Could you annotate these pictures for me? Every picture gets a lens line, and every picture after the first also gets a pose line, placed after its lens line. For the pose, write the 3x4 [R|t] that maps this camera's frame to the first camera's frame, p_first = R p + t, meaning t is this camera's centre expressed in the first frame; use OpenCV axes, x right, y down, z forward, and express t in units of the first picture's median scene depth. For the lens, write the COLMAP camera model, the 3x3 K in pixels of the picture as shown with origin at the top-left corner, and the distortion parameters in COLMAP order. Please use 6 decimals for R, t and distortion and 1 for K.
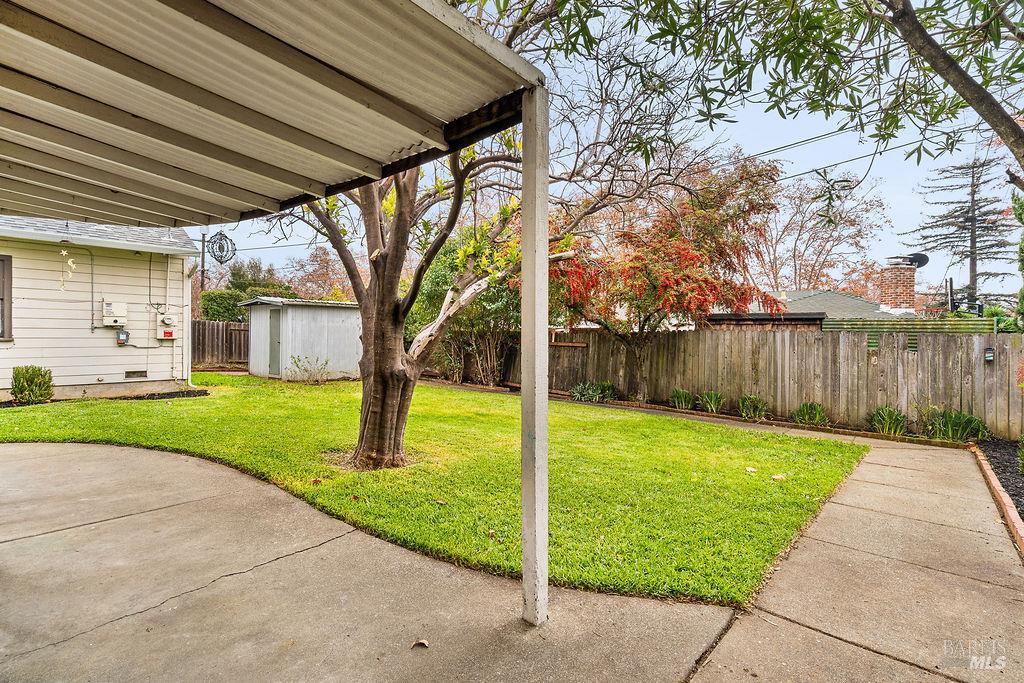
lens RADIAL K [[467.2, 0, 512.0], [0, 467.2, 341.5], [0, 0, 1]] dist [-0.001795, 0.000032]
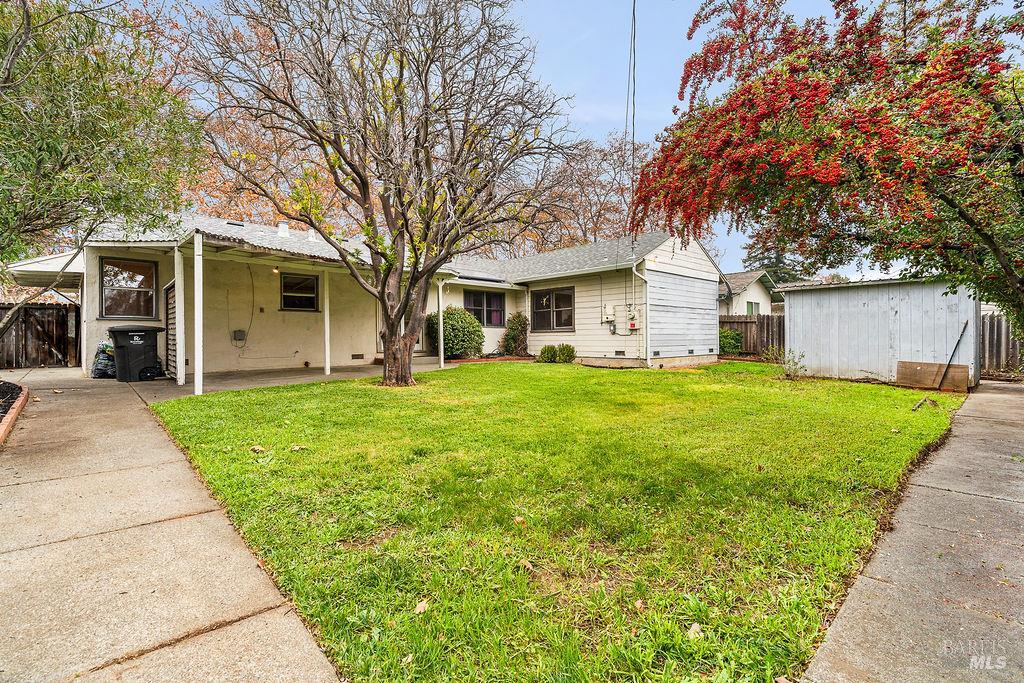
lens RADIAL K [[467.2, 0, 512.0], [0, 467.2, 341.5], [0, 0, 1]] dist [-0.001795, 0.000032]
pose [[-0.093847, -0.000987, -0.995586, 0.722464], [-0.010984, 0.999940, 0.000044, 0.037460], [0.995526, 0.010940, -0.093852, 0.807676]]
